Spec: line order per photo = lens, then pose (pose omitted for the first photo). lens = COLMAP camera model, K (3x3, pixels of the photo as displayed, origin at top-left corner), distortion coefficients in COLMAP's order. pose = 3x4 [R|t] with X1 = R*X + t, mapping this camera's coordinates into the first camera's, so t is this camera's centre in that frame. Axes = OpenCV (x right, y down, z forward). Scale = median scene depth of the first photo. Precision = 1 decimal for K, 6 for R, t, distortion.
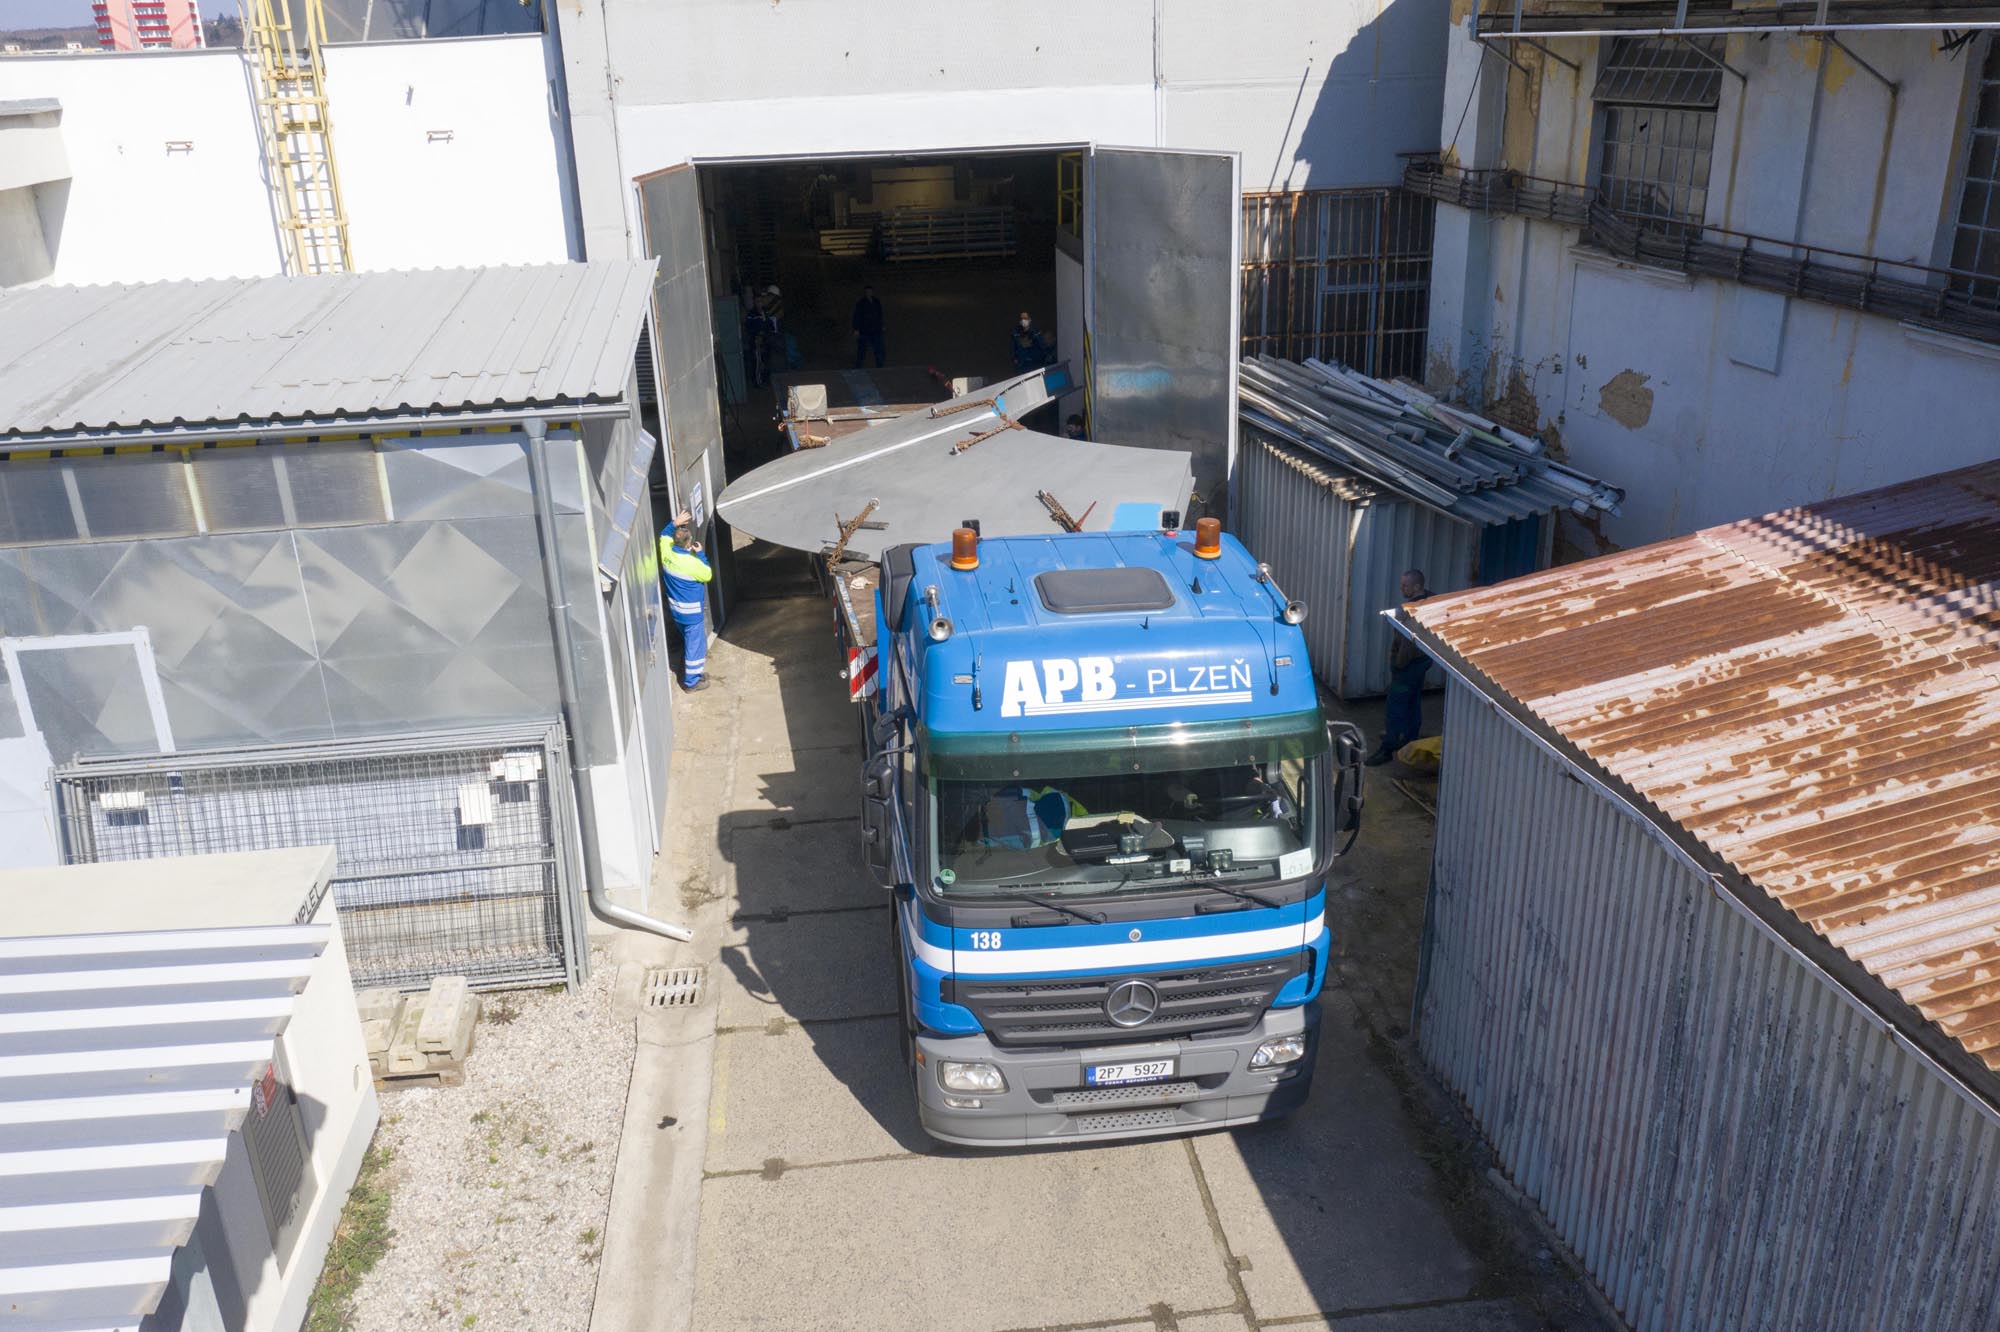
lens RADIAL K [[1574.3, 0, 997.2], [0, 1574.3, 673.7], [0, 0, 1]] dist [-0.015783, 0.004297]
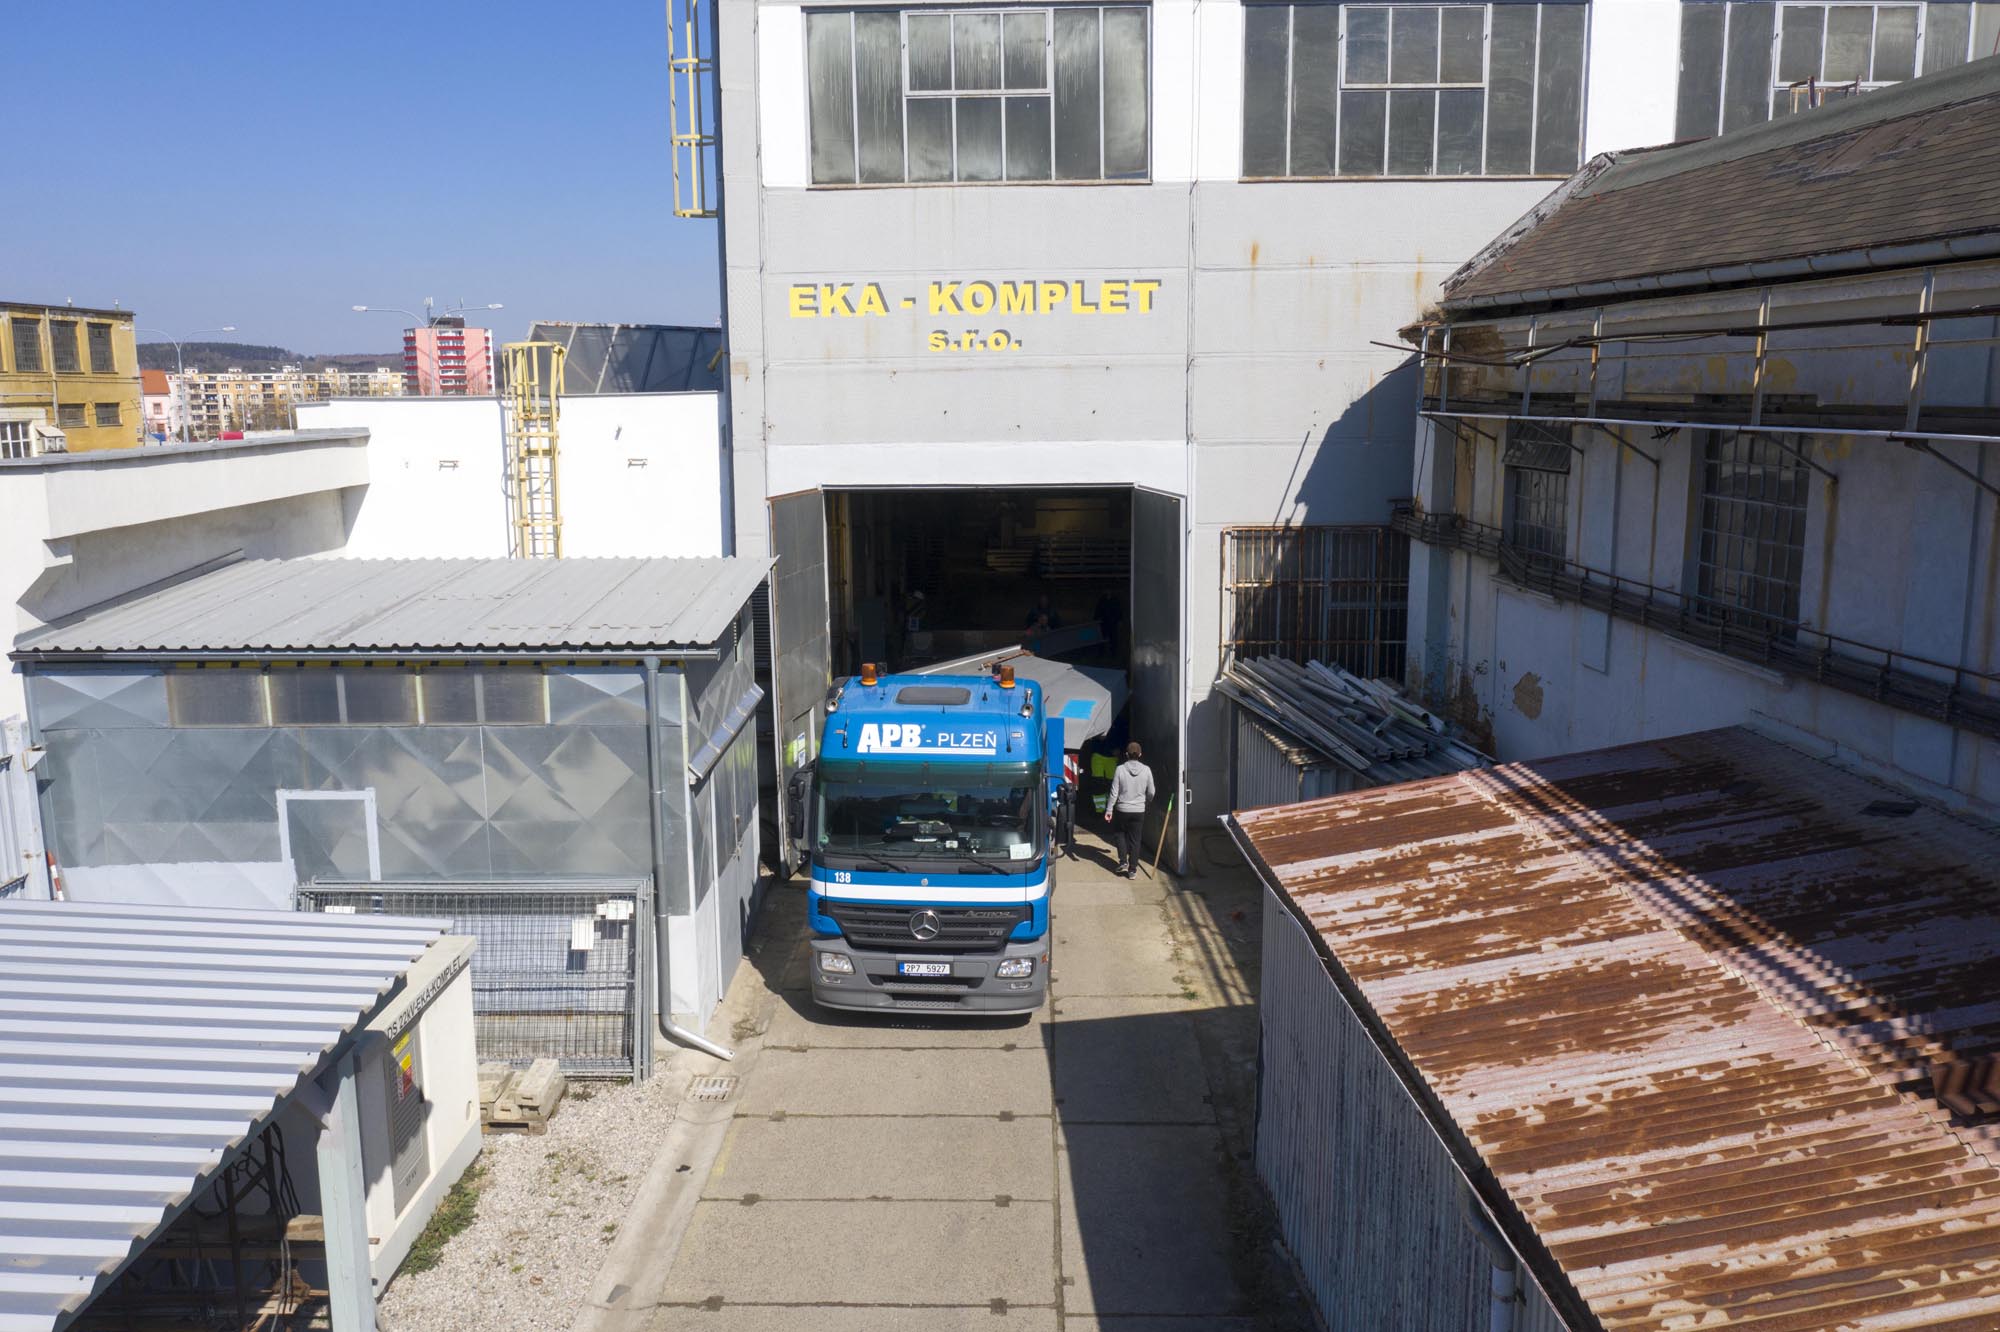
lens RADIAL K [[1574.3, 0, 993.7], [0, 1574.3, 671.2], [0, 0, 1]] dist [-0.015783, 0.004297]
pose [[0.990200, 0.046745, -0.131600, 0.185653], [-0.072277, 0.977836, -0.196502, 0.100324], [0.119498, 0.204088, 0.971632, -0.321038]]
